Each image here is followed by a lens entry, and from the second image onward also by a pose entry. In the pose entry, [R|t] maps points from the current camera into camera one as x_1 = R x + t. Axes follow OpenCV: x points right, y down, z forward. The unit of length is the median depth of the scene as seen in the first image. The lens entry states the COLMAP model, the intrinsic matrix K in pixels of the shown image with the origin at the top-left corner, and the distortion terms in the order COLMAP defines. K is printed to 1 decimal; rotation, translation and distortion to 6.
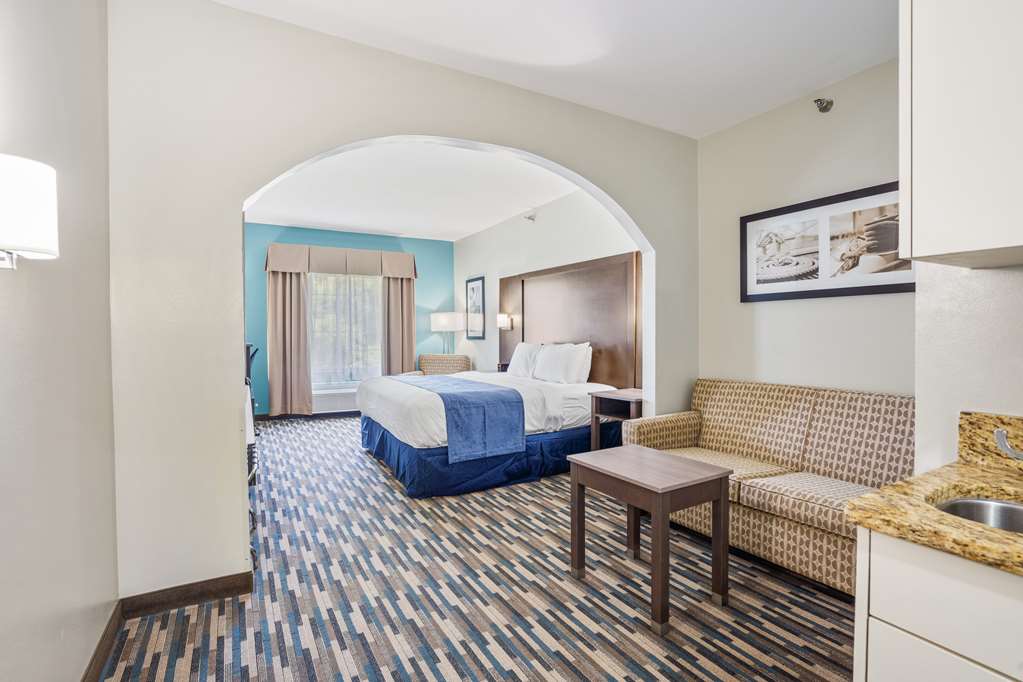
lens RADIAL K [[485.3, 0, 511.5], [0, 485.3, 341.0], [0, 0, 1]] dist [-0.000498, -0.000051]
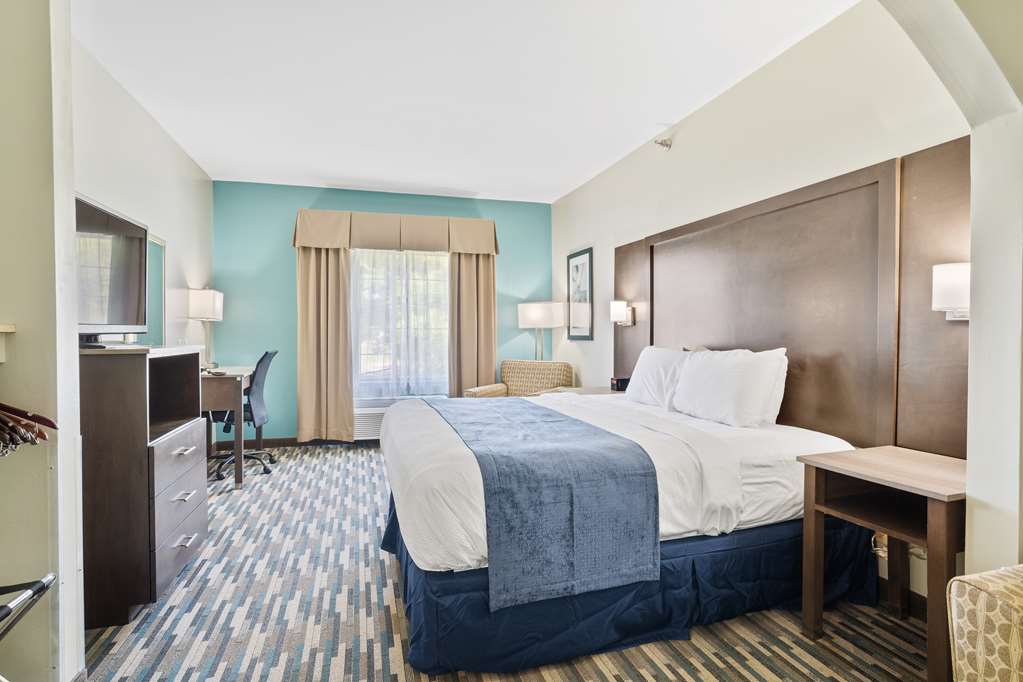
lens RADIAL K [[521.1, 0, 511.5], [0, 521.1, 341.0], [0, 0, 1]] dist [-0.033824, -0.000061]
pose [[0.973280, 0.006259, -0.229537, 0.001352], [-0.005933, 0.999980, 0.002111, -0.003497], [0.229546, -0.000693, 0.973298, 0.307205]]
